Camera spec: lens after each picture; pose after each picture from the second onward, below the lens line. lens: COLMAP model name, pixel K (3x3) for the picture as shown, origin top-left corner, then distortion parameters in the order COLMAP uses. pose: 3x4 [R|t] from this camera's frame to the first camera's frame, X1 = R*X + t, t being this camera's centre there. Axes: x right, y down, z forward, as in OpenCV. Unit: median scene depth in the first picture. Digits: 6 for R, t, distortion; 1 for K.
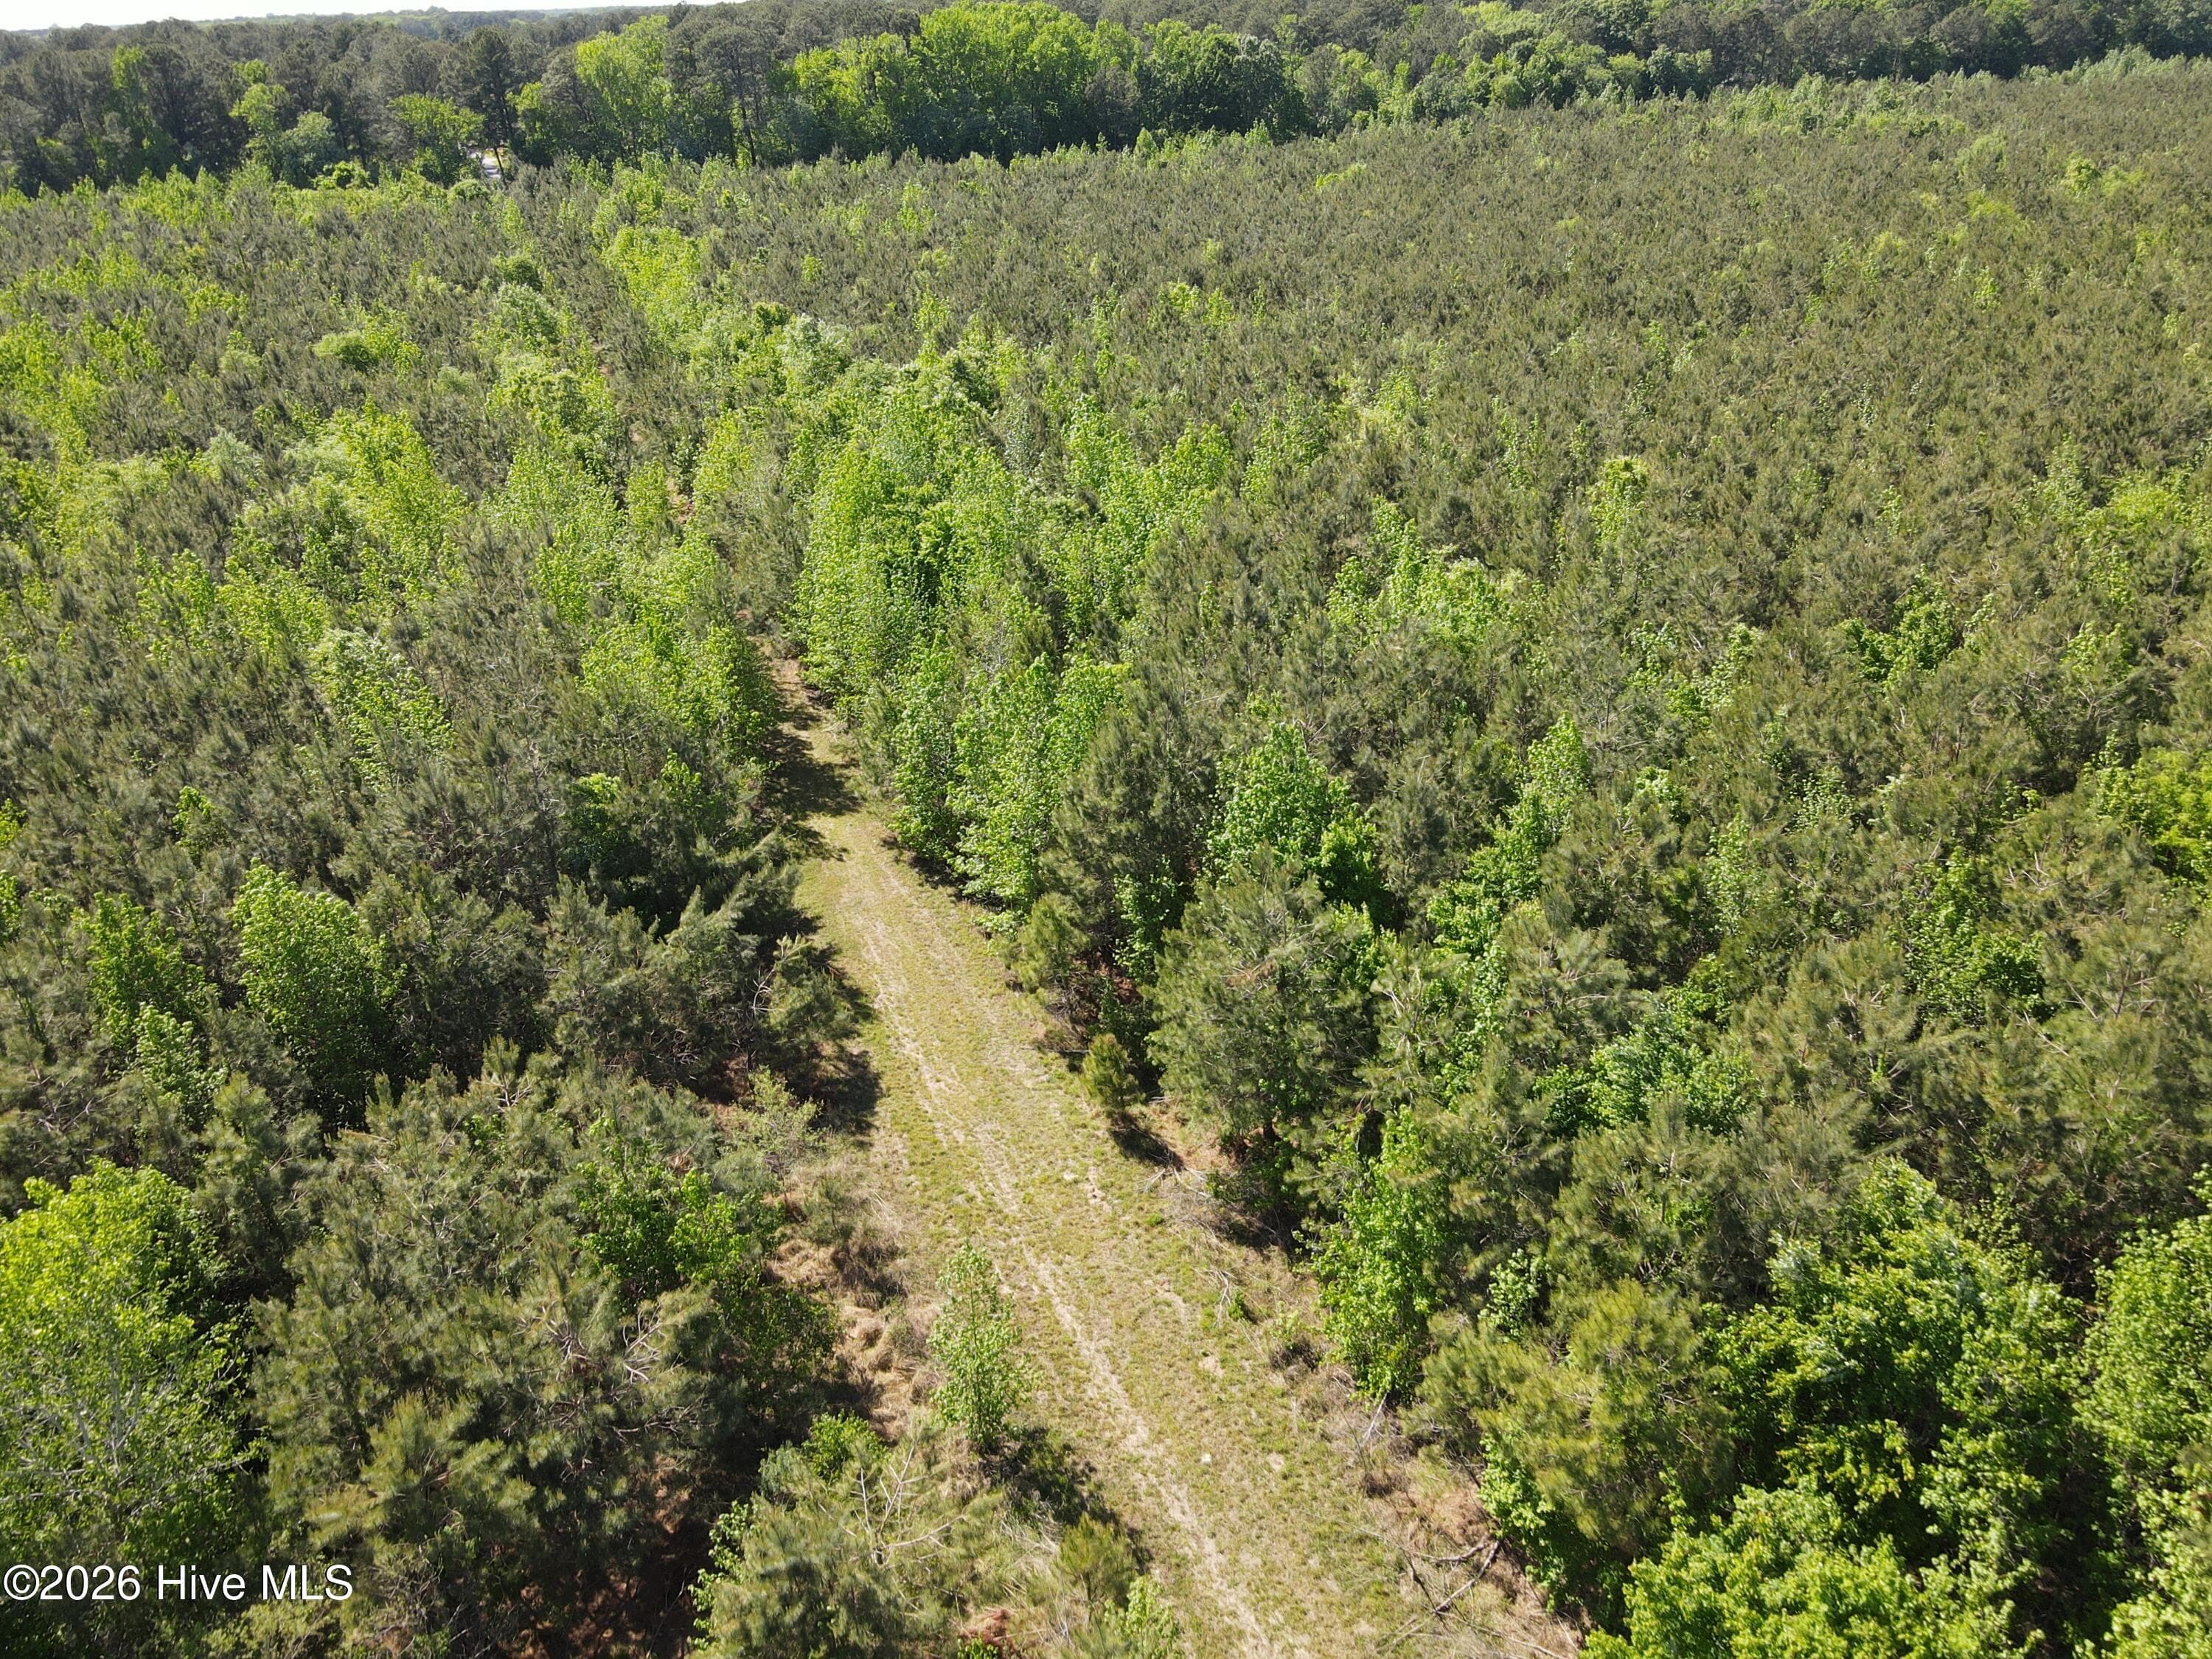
lens RADIAL K [[1634.6, 0, 1110.2], [0, 1634.6, 829.5], [0, 0, 1]] dist [0.028267, -0.023183]
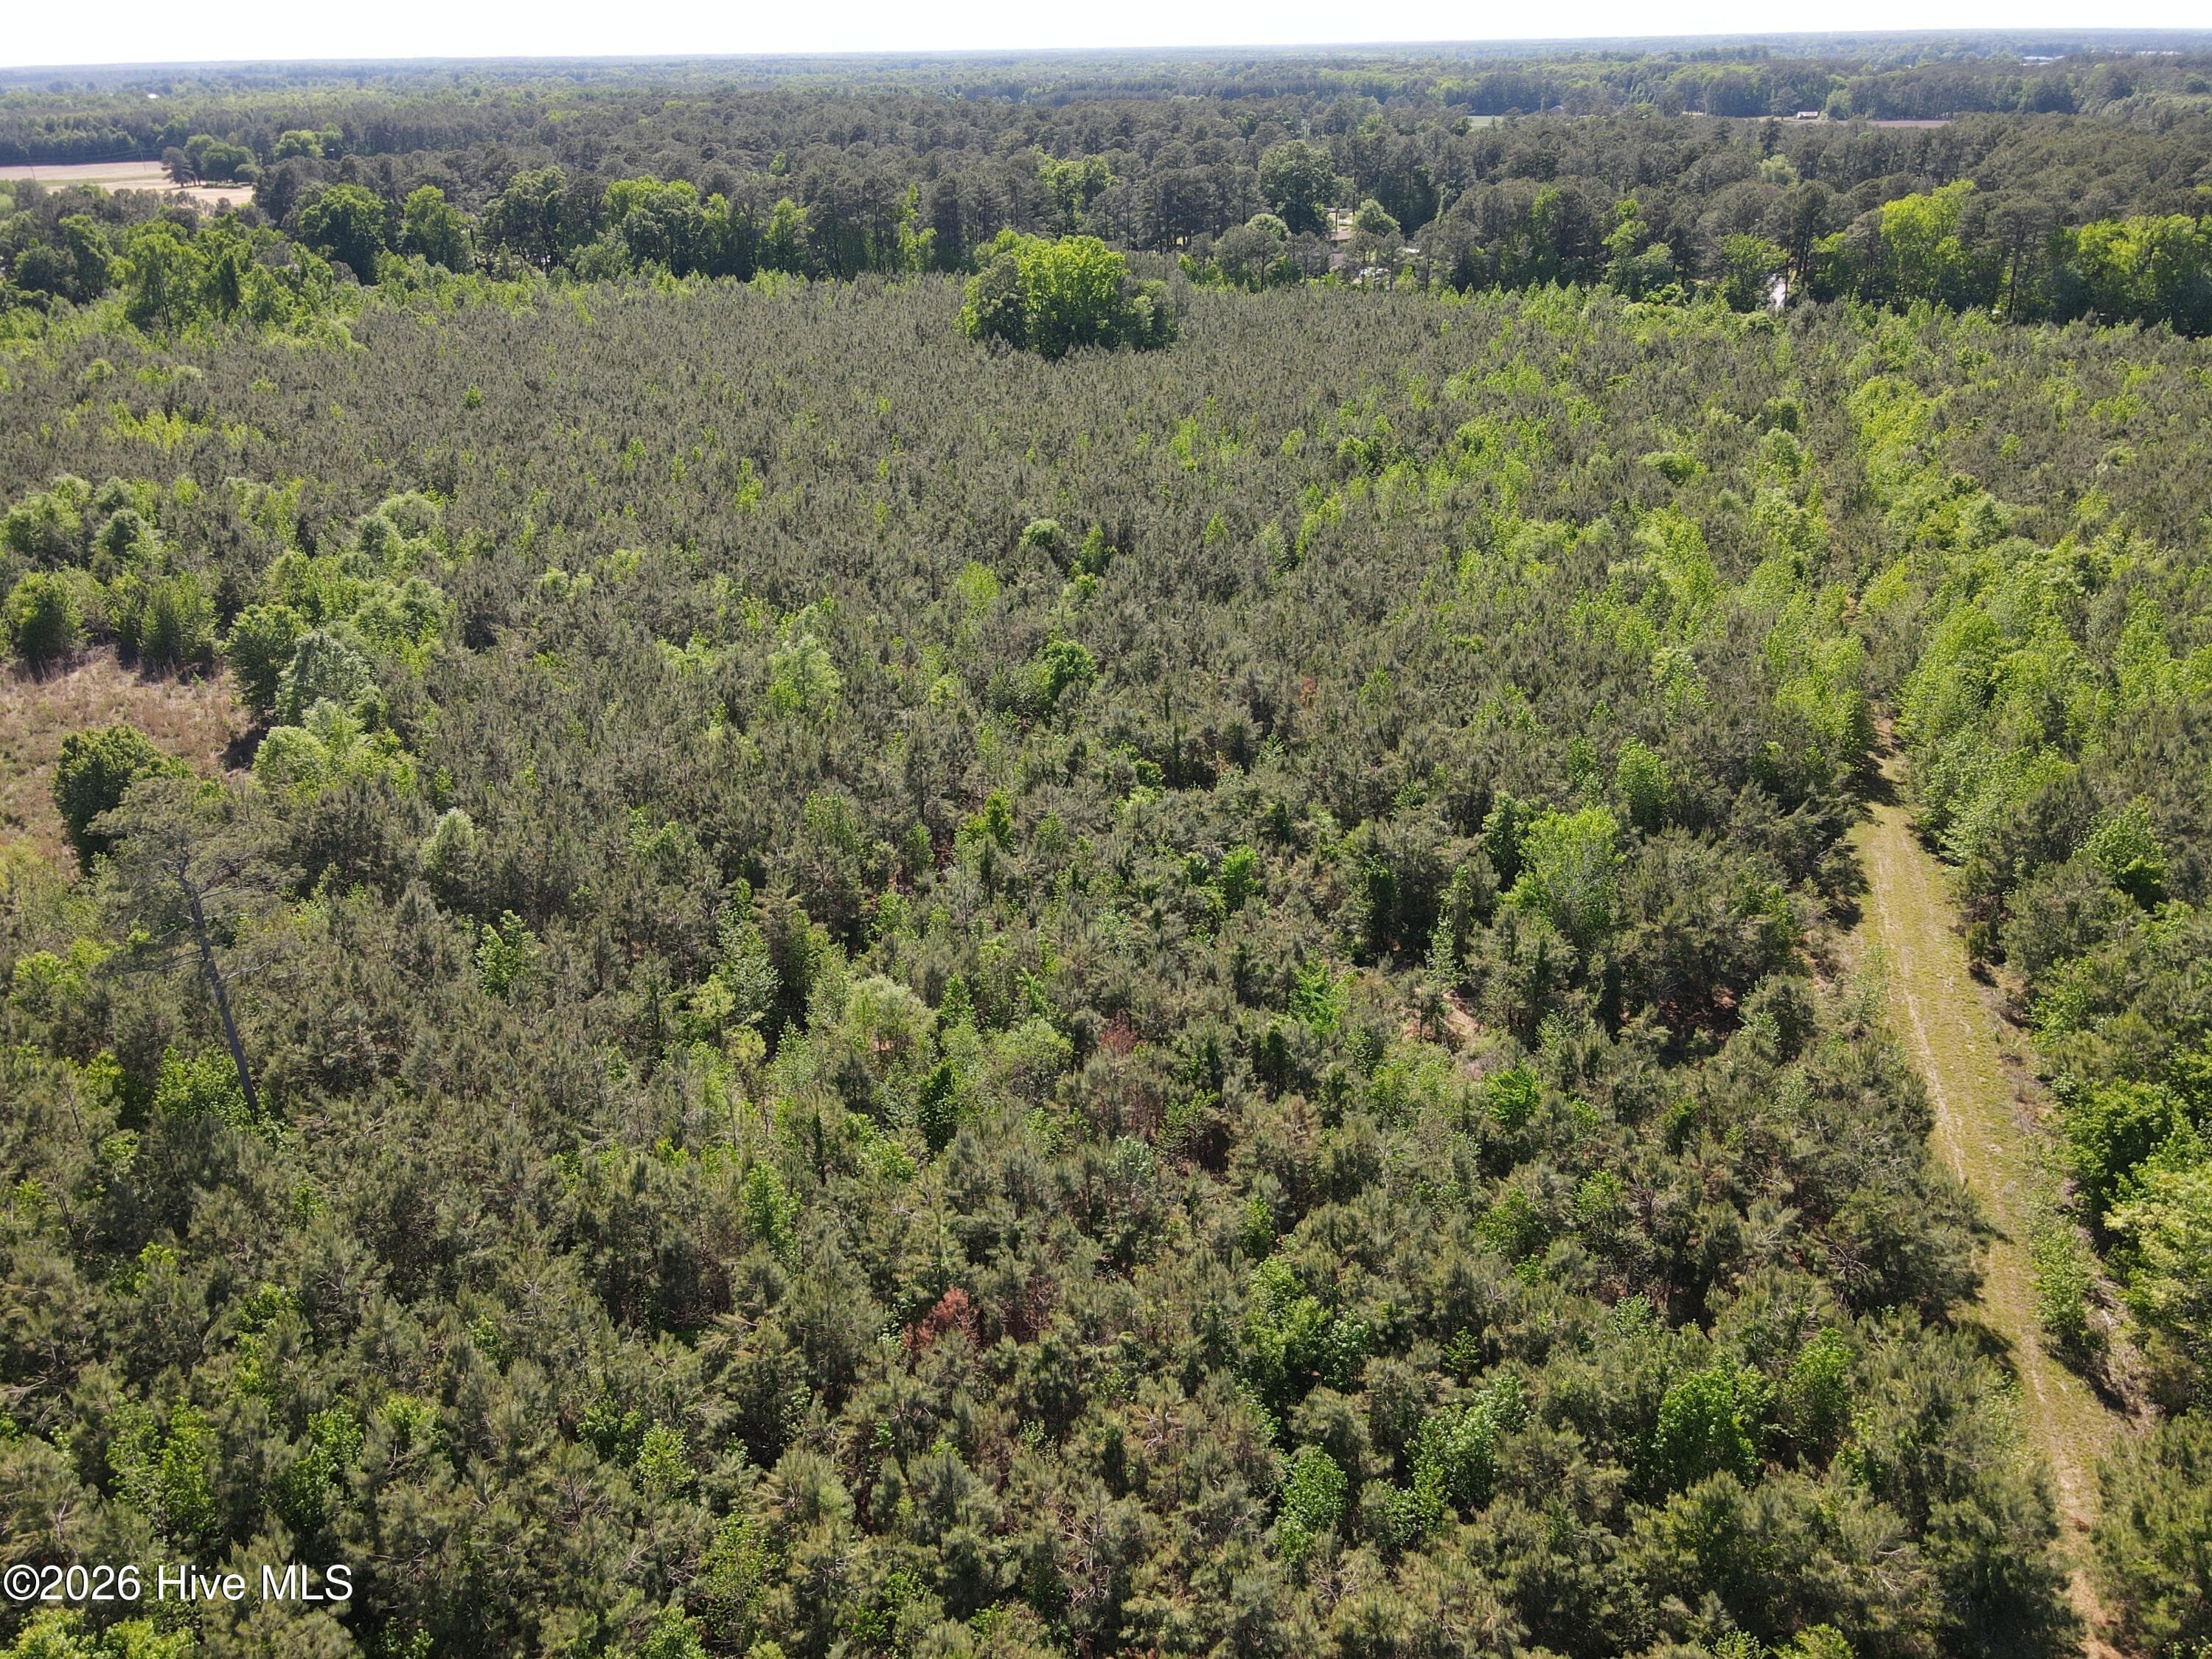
lens RADIAL K [[1634.6, 0, 1105.4], [0, 1634.6, 835.1], [0, 0, 1]] dist [0.028267, -0.023183]
pose [[0.770163, 0.299791, -0.563005, 0.179415], [-0.305654, 0.948180, 0.086771, 0.113556], [0.559844, 0.105257, 0.821886, -0.864626]]
